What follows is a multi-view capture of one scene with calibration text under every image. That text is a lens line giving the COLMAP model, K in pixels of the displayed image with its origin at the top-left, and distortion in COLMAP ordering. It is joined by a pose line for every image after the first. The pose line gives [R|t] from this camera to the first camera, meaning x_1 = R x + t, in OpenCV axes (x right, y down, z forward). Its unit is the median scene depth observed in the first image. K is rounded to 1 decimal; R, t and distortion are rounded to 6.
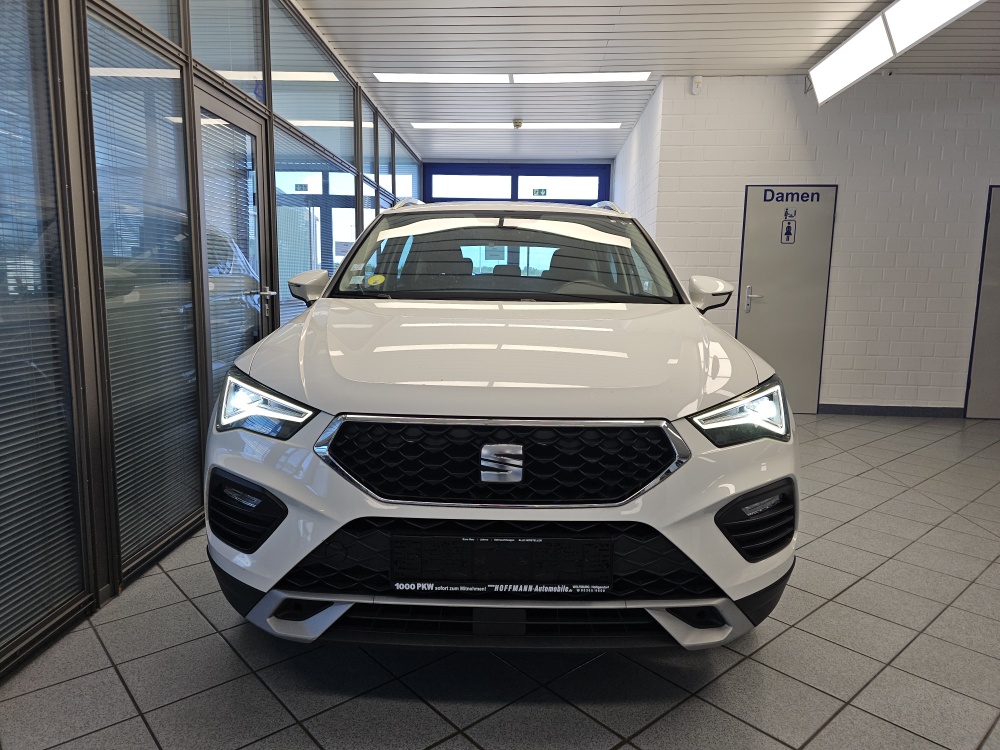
lens RADIAL K [[694.6, 0, 503.6], [0, 694.6, 369.4], [0, 0, 1]] dist [0.028910, -0.052223]
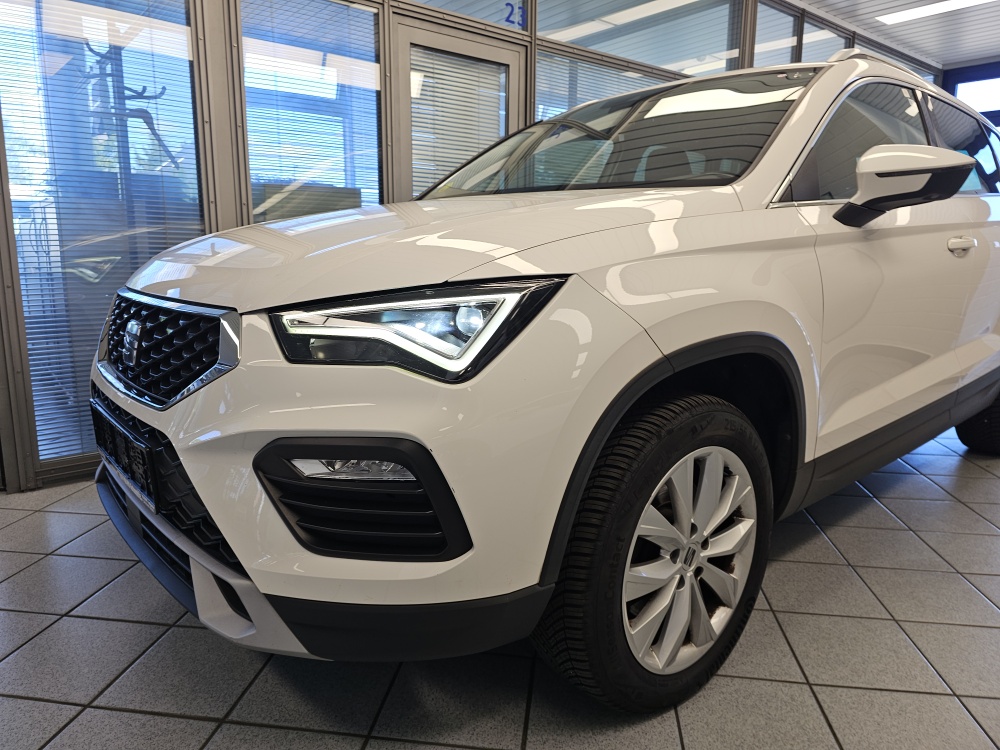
lens RADIAL K [[694.6, 0, 503.6], [0, 694.6, 369.4], [0, 0, 1]] dist [0.028910, -0.052223]
pose [[0.604730, 0.125039, -0.786554, 0.607963], [-0.102172, 0.991618, 0.079085, 0.029364], [0.789850, 0.032538, 0.612437, 0.486011]]
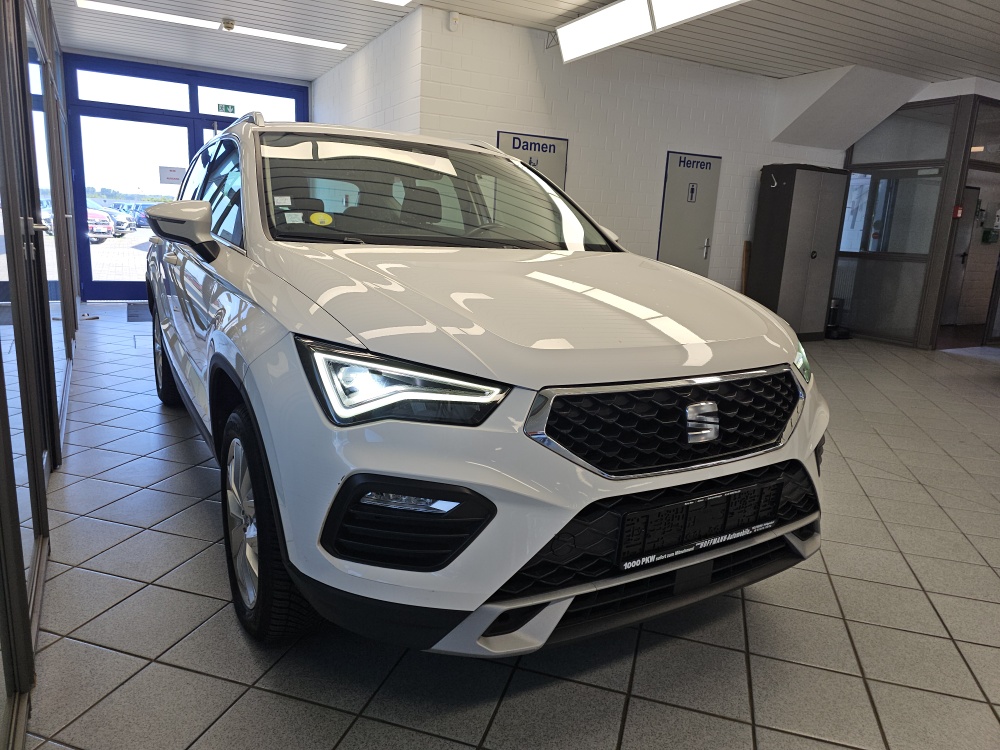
lens RADIAL K [[694.6, 0, 503.6], [0, 694.6, 369.4], [0, 0, 1]] dist [0.028910, -0.052223]
pose [[0.837953, -0.080501, 0.539773, -0.460950], [0.030022, 0.994363, 0.101692, -0.029863], [-0.544916, -0.069008, 0.835646, 0.196219]]
